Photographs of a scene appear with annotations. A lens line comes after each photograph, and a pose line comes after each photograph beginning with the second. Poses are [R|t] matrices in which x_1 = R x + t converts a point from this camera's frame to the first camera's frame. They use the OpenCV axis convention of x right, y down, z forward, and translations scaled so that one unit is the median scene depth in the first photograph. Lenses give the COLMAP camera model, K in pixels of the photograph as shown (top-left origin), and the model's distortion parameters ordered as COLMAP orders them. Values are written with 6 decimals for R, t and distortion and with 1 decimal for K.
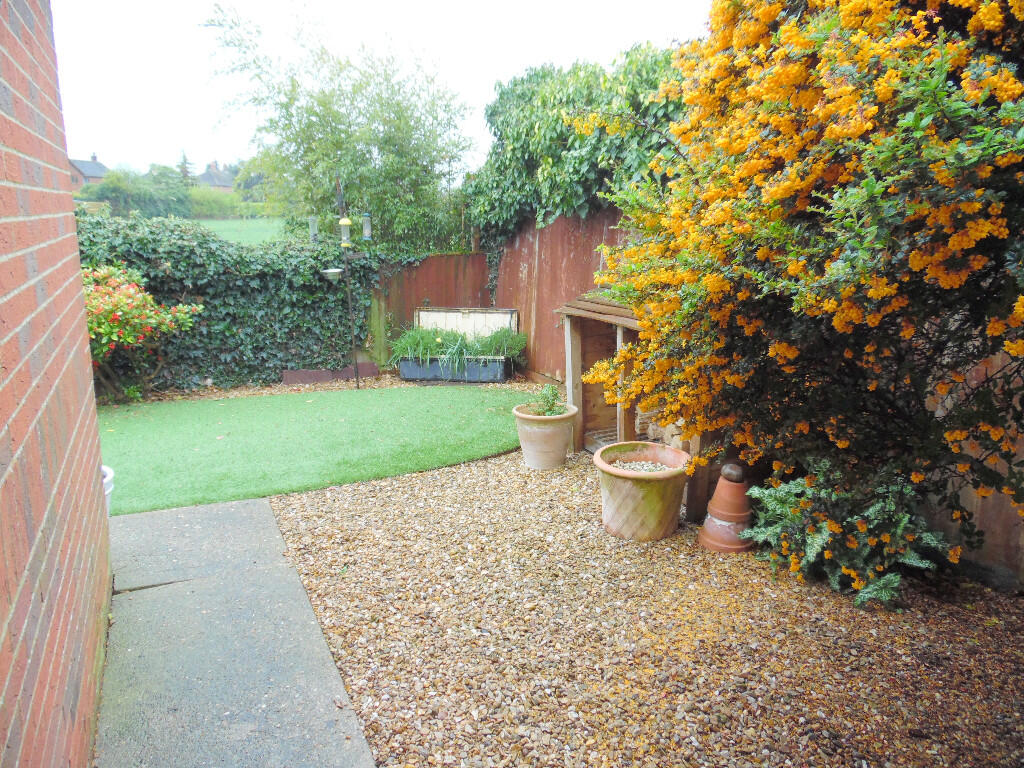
lens RADIAL K [[775.2, 0, 513.8], [0, 775.2, 380.0], [0, 0, 1]] dist [-0.026823, 0.063679]
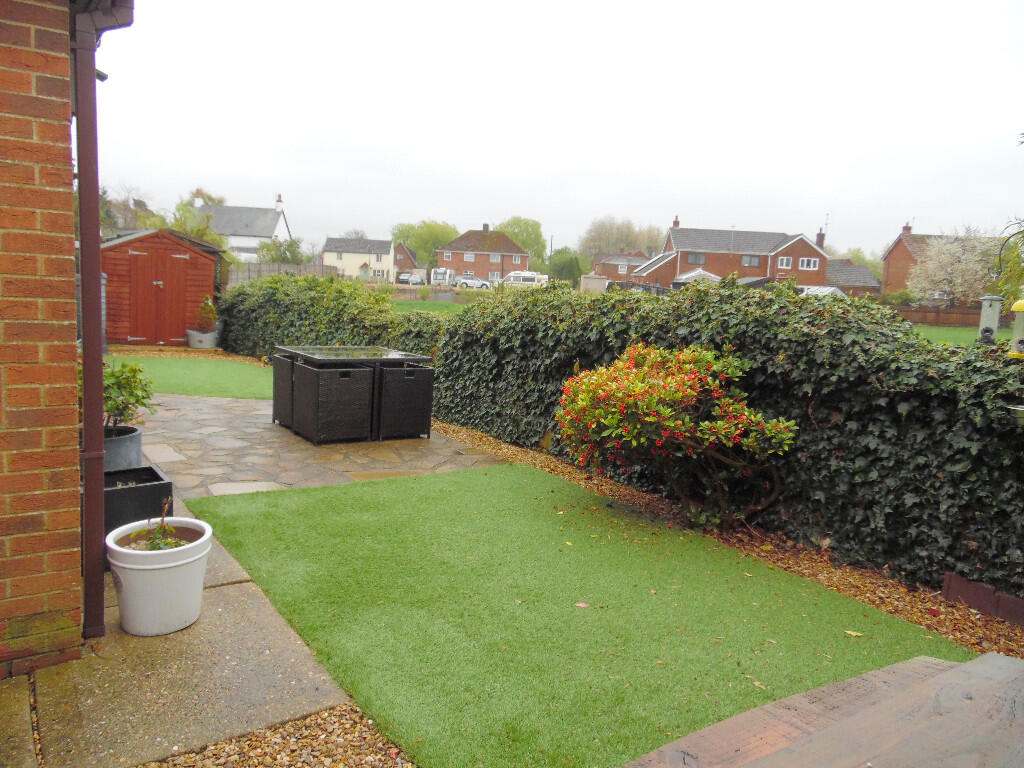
lens RADIAL K [[775.2, 0, 513.8], [0, 775.2, 380.0], [0, 0, 1]] dist [-0.026823, 0.063679]
pose [[0.177495, 0.120150, -0.976760, 0.179277], [-0.253007, 0.964729, 0.072694, -0.111532], [0.951043, 0.234224, 0.201633, 0.591917]]
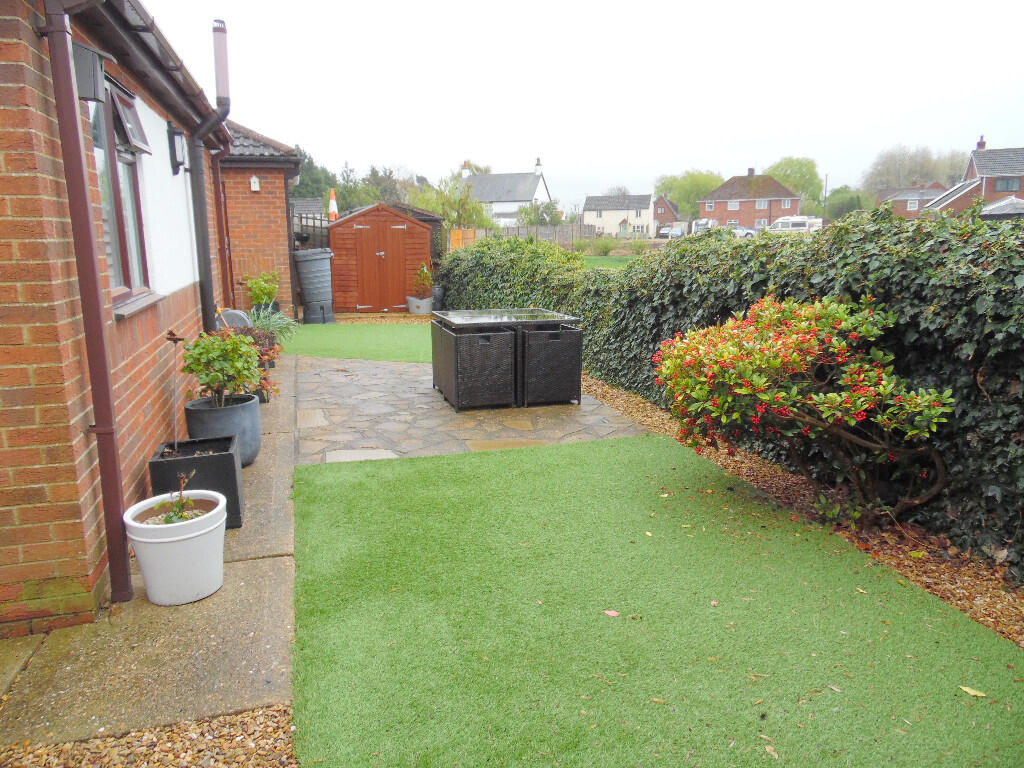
lens RADIAL K [[775.2, 0, 513.8], [0, 775.2, 380.0], [0, 0, 1]] dist [-0.026823, 0.063679]
pose [[-0.163591, 0.174641, -0.970947, 0.112650], [-0.191705, 0.959817, 0.204939, -0.145870], [0.967723, 0.219661, -0.123538, 0.744404]]
